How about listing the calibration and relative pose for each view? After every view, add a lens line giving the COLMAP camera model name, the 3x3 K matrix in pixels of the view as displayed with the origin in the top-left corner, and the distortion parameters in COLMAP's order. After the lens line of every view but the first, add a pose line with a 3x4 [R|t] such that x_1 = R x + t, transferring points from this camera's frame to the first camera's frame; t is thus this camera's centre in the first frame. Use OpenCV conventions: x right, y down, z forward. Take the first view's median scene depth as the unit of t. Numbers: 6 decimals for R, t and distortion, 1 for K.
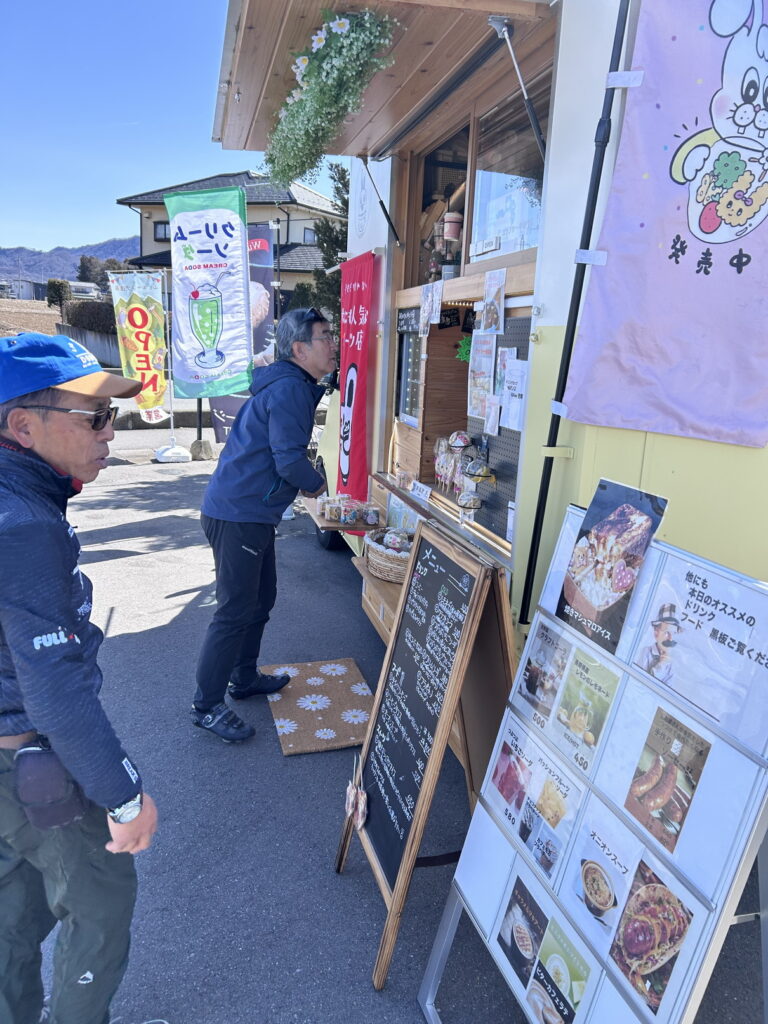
lens RADIAL K [[767.0, 0, 384.0], [0, 767.0, 512.0], [0, 0, 1]] dist [0.049834, -0.000749]
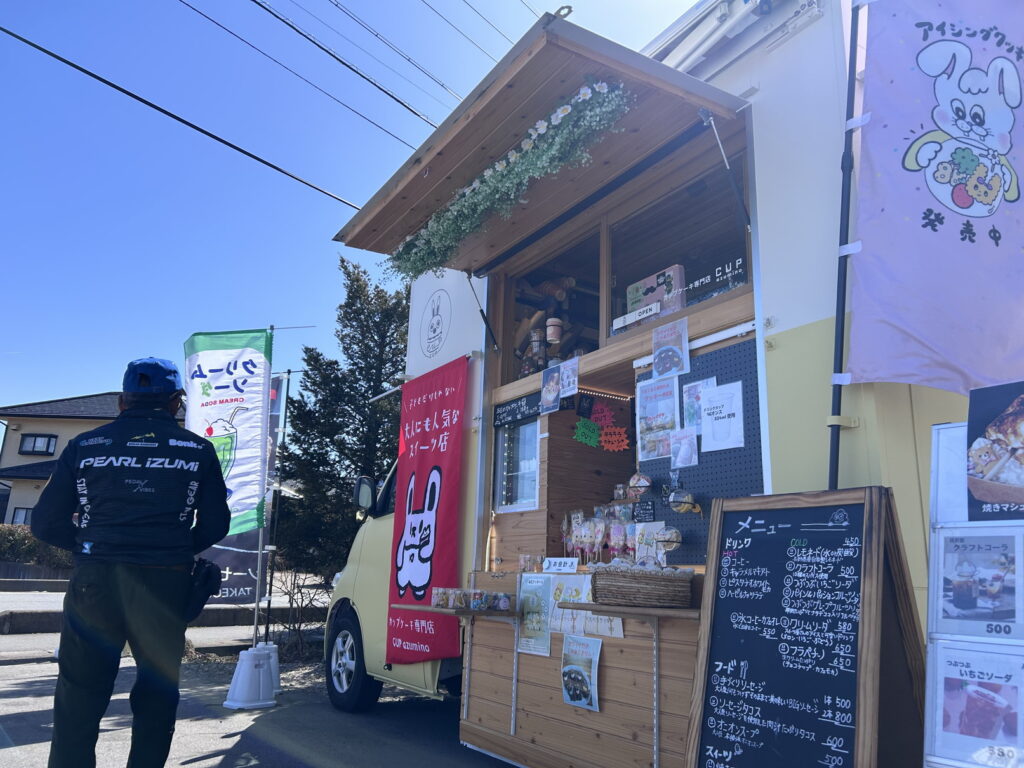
lens RADIAL K [[765.4, 0, 532.9], [0, 765.4, 383.4], [0, 0, 1]] dist [0.111714, -0.132711]
pose [[0.951252, 0.059539, 0.302612, -0.256293], [0.076260, 0.905314, -0.417840, 0.146442], [-0.298837, 0.420549, 0.856642, 0.105118]]
